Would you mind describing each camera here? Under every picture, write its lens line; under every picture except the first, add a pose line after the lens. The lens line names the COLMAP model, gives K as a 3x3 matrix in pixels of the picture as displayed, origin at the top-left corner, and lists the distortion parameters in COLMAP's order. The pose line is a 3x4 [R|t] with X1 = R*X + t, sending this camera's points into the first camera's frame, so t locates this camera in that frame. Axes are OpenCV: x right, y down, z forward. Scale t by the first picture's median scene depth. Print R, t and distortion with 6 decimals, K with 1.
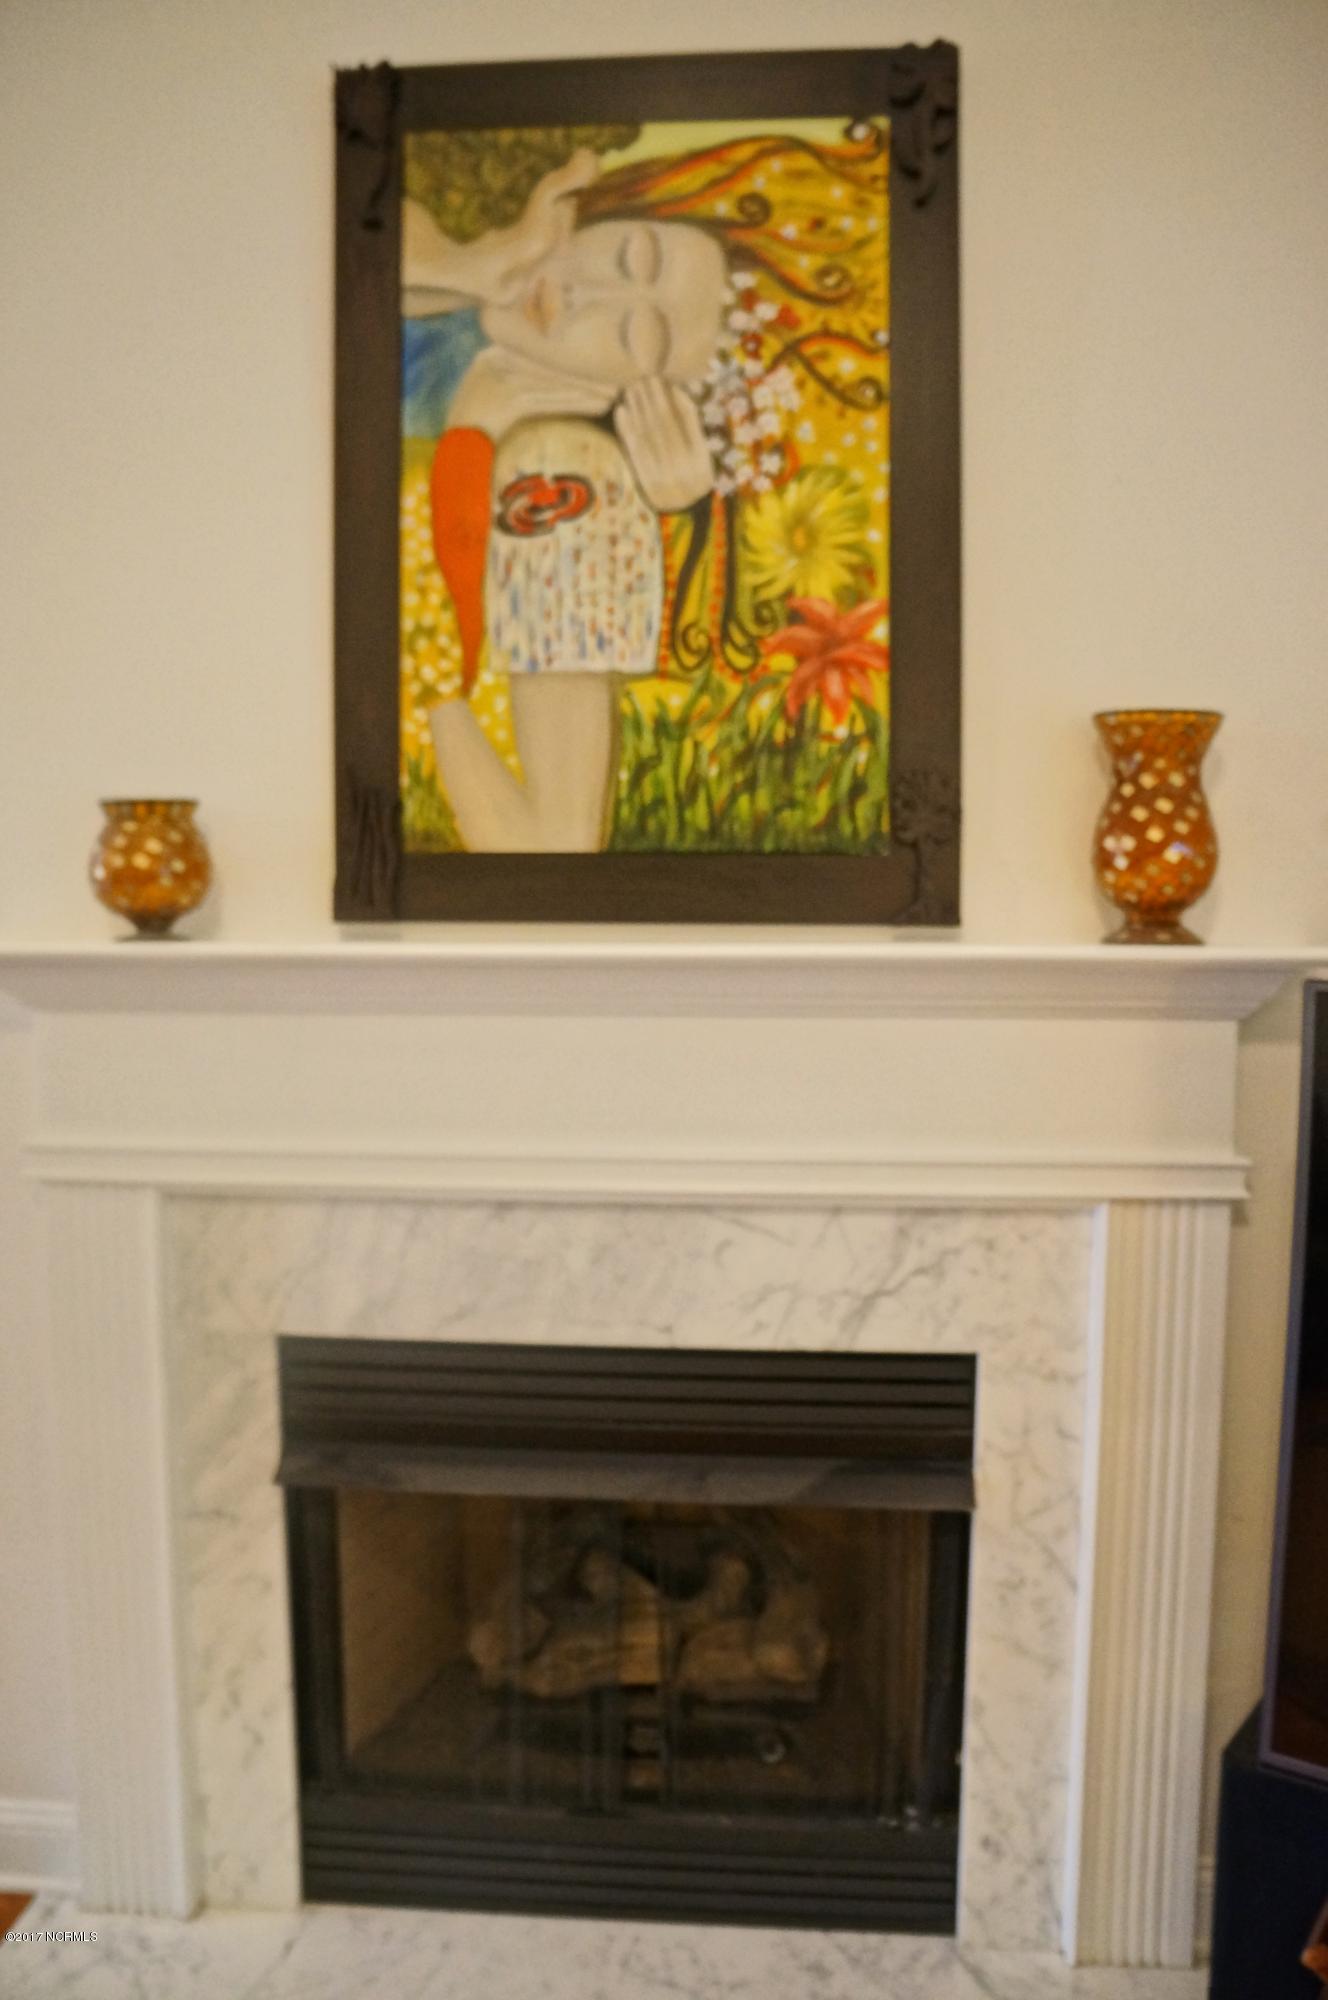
lens RADIAL K [[1604.3, 0, 664.0], [0, 1604.3, 1000.0], [0, 0, 1]] dist [-0.184407, 0.151285]
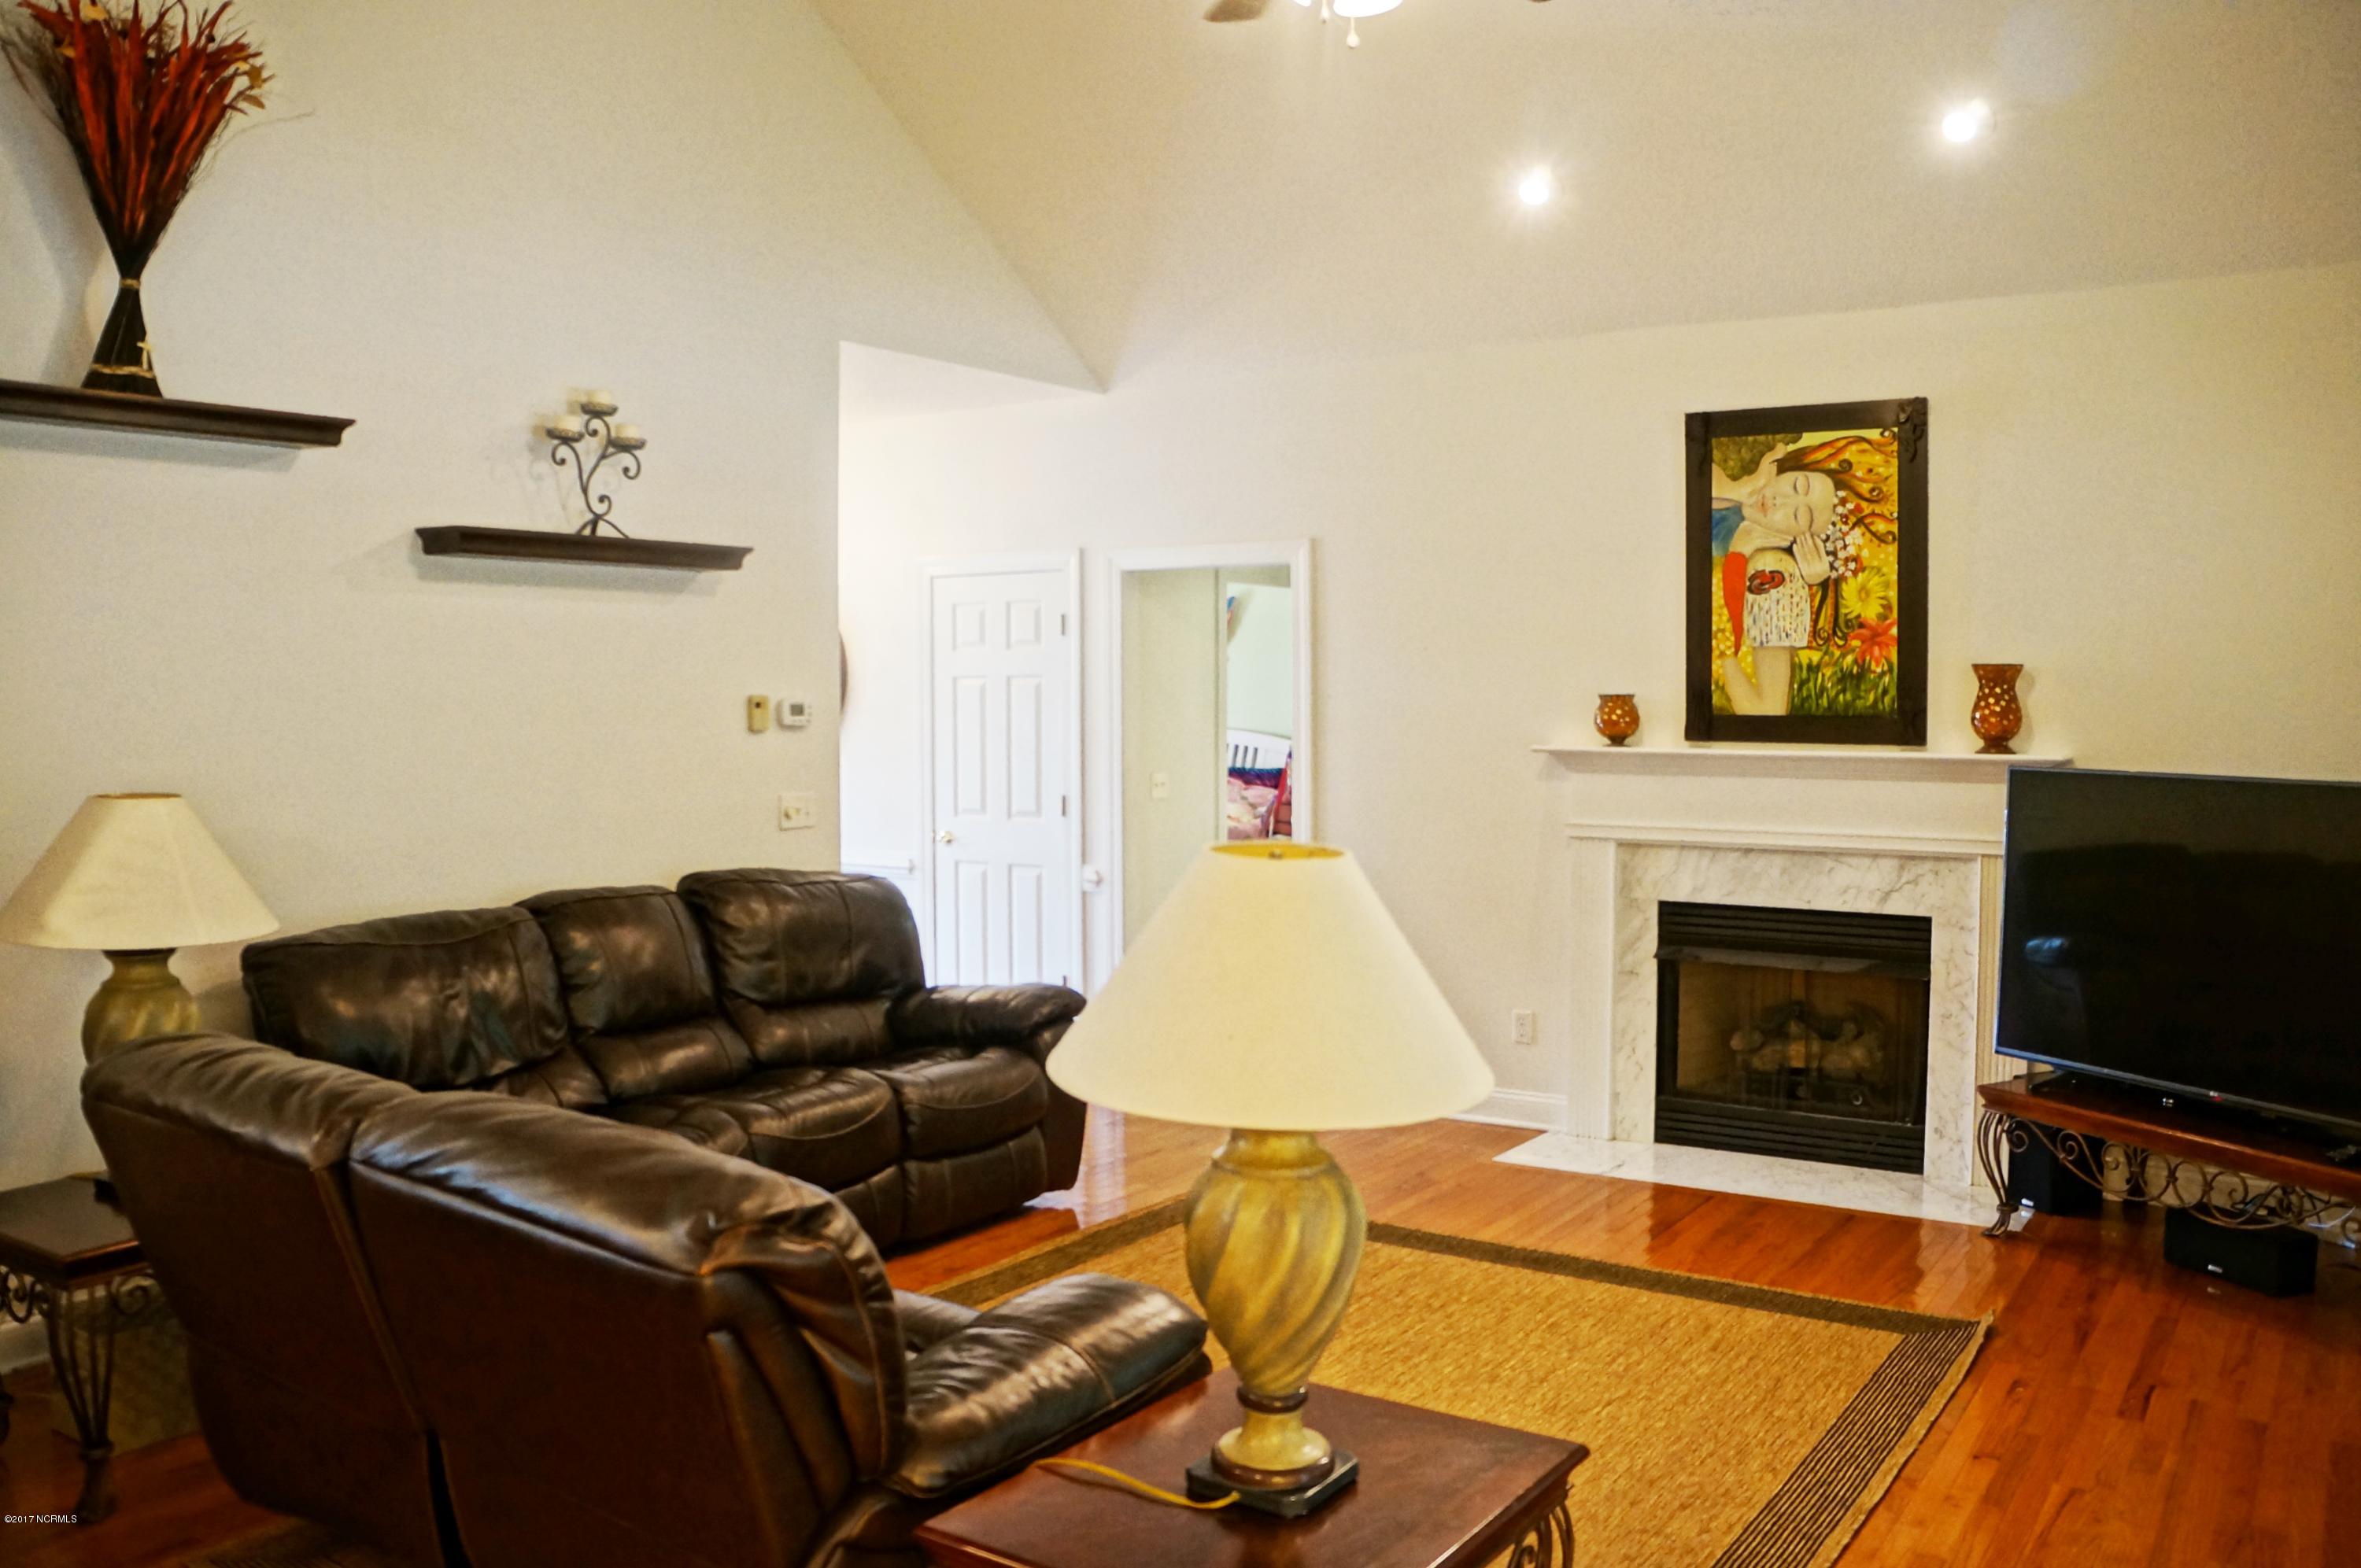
lens RADIAL K [[1893.6, 0, 1180.5], [0, 1893.6, 784.0], [0, 0, 1]] dist [-0.184407, 0.151285]
pose [[0.871879, 0.022895, -0.489186, 0.594155], [-0.031425, 0.999463, -0.009232, 0.079681], [0.488712, 0.023422, 0.872131, -2.159045]]
